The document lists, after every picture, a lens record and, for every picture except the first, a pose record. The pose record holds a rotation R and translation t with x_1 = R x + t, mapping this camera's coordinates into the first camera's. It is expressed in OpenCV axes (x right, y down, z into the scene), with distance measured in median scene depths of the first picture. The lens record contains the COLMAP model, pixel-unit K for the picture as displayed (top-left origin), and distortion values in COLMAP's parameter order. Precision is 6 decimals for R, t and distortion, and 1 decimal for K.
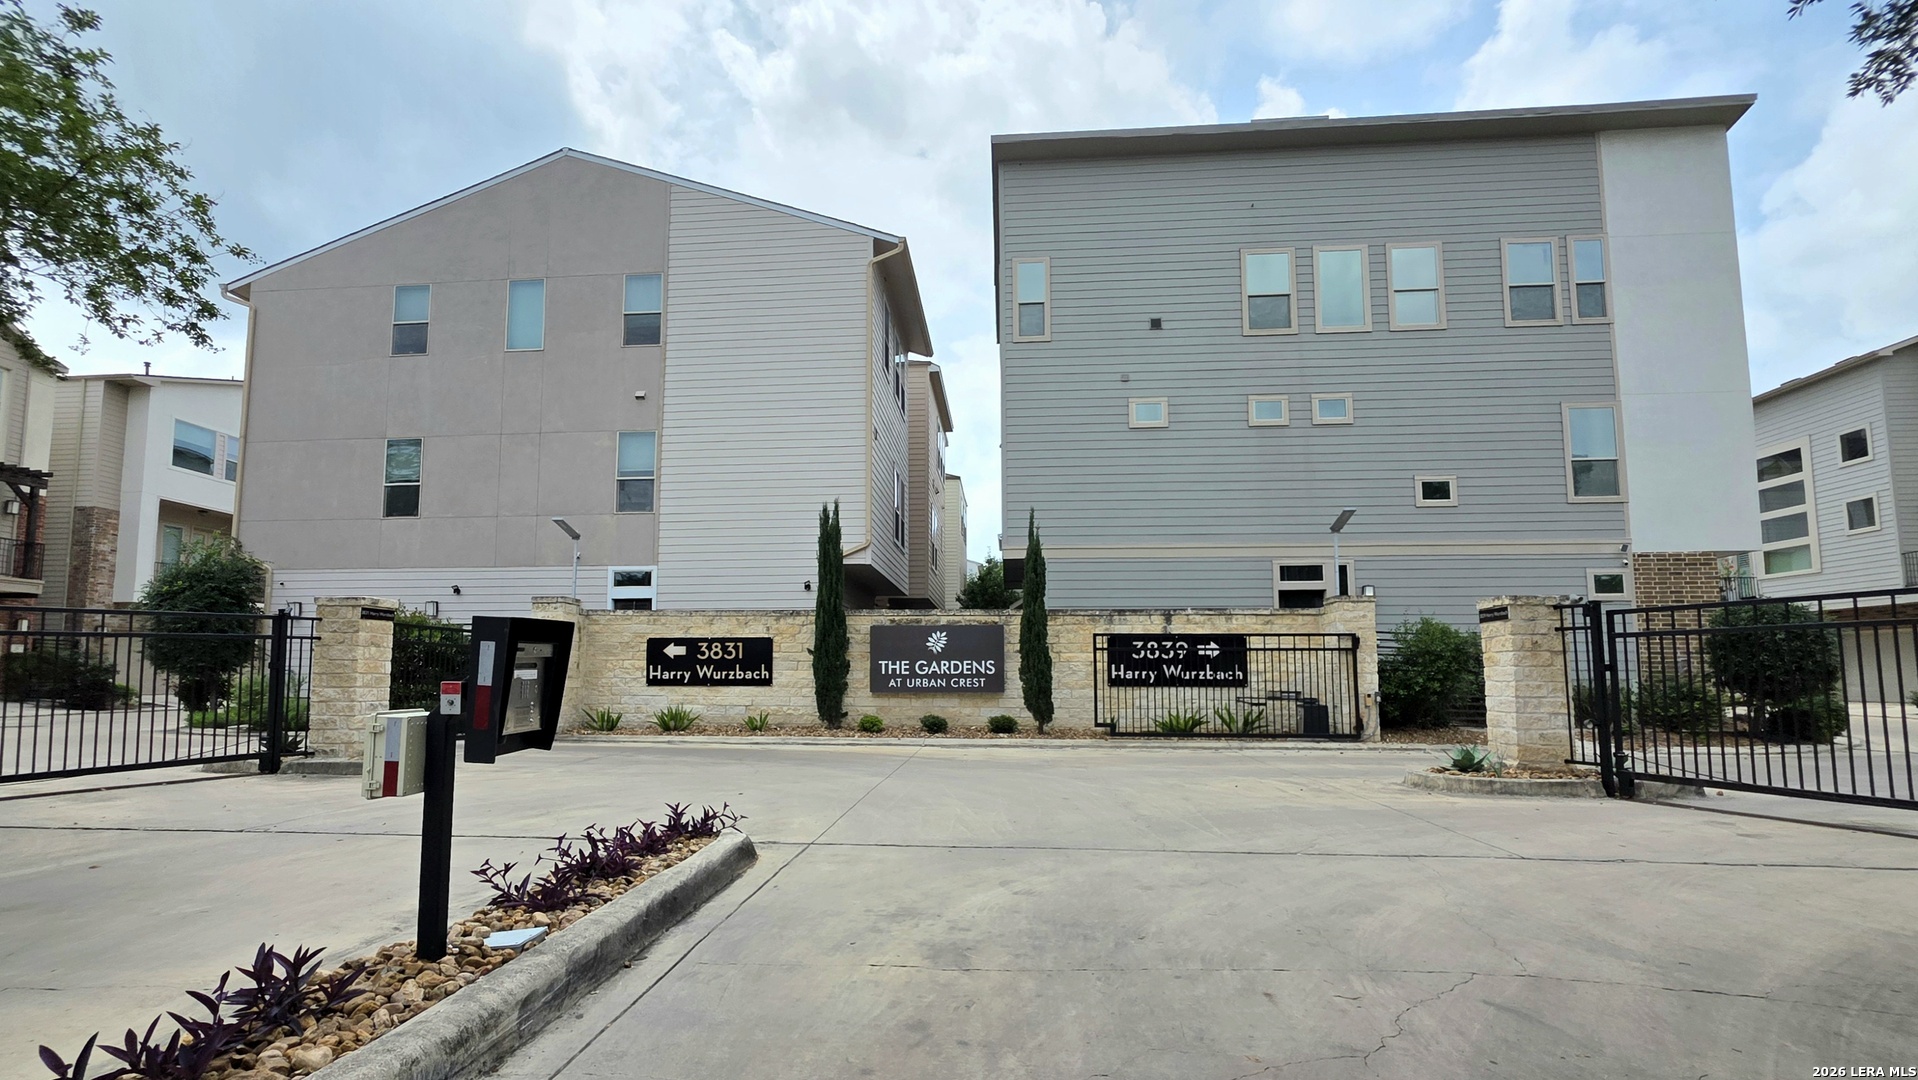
lens RADIAL K [[1140.4, 0, 959.0], [0, 1140.4, 540.0], [0, 0, 1]] dist [-0.001629, 0.000078]
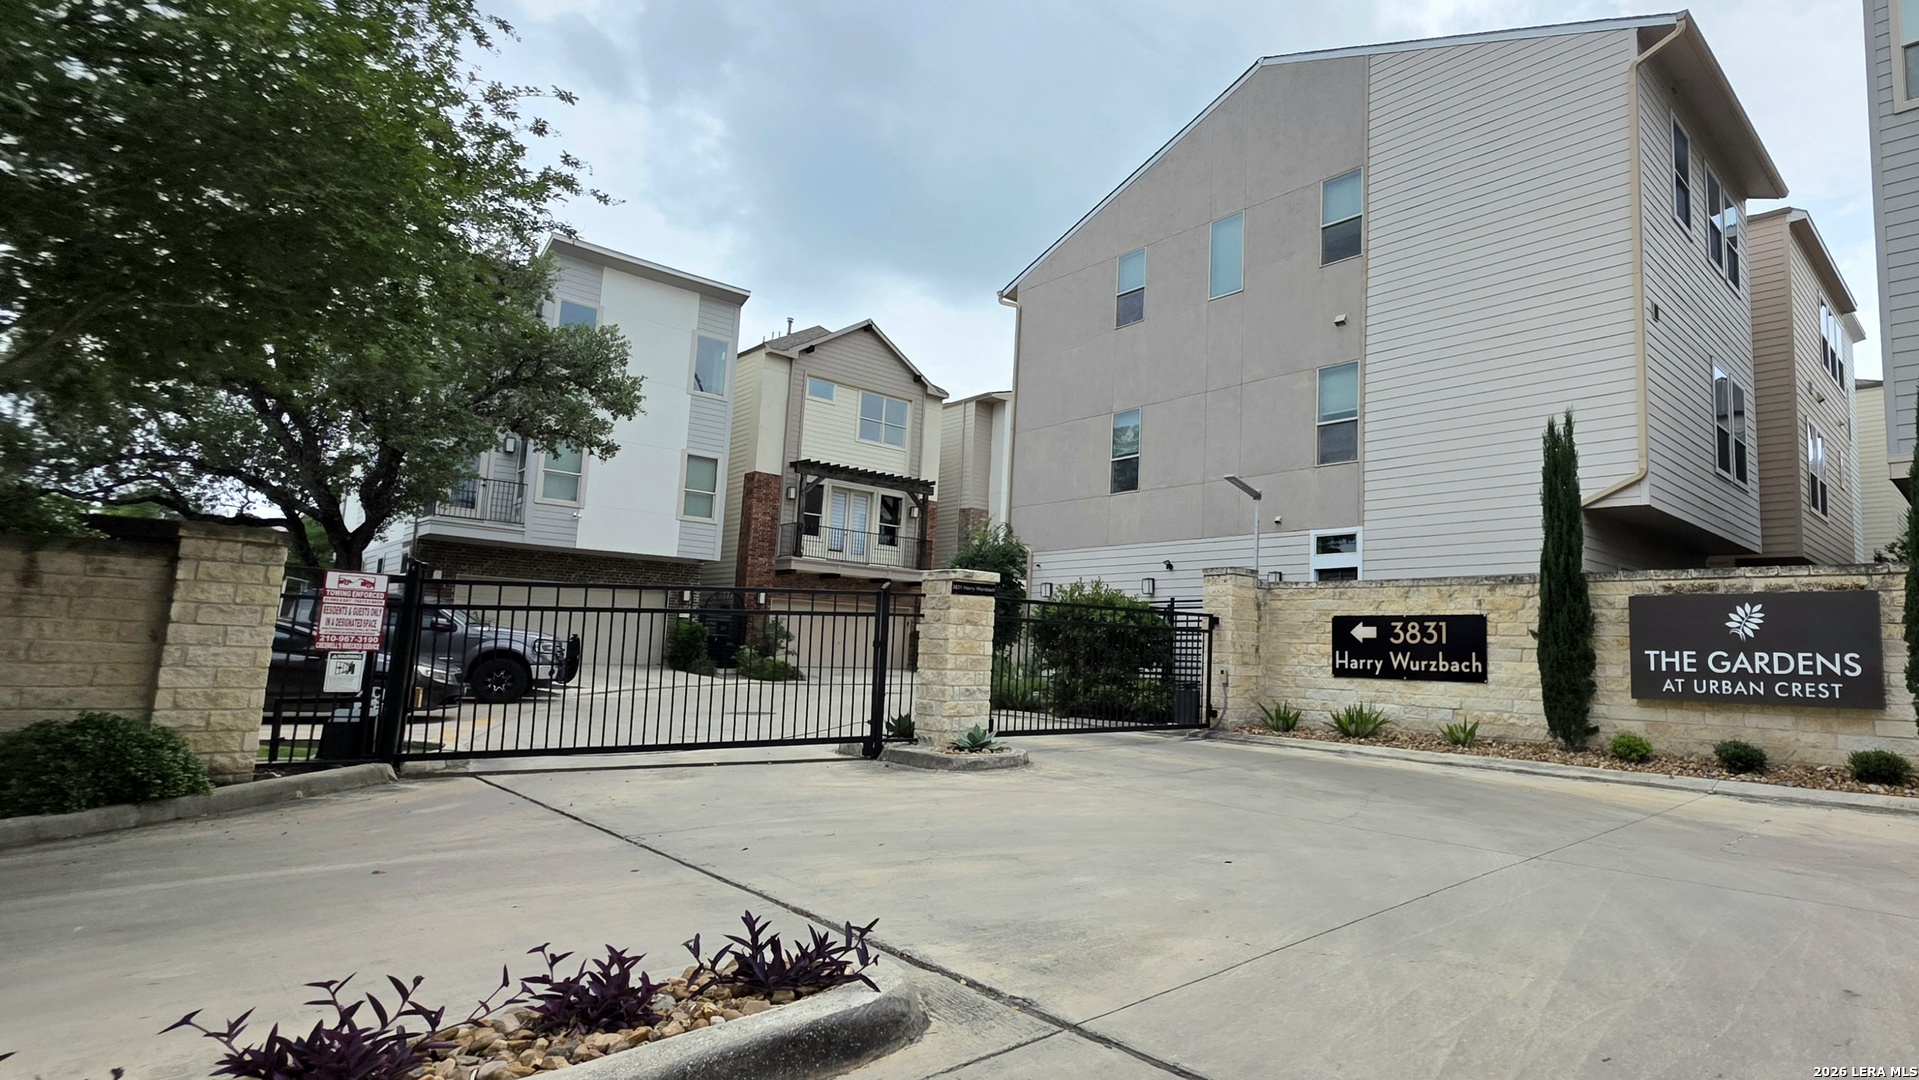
lens RADIAL K [[1169.8, 0, 959.3], [0, 1169.8, 518.5], [0, 0, 1]] dist [0.001431, -0.001013]
pose [[0.756886, -0.056221, -0.651124, 0.065248], [0.055557, 0.998222, -0.021610, 0.022624], [0.651181, -0.019818, 0.758664, 0.228762]]
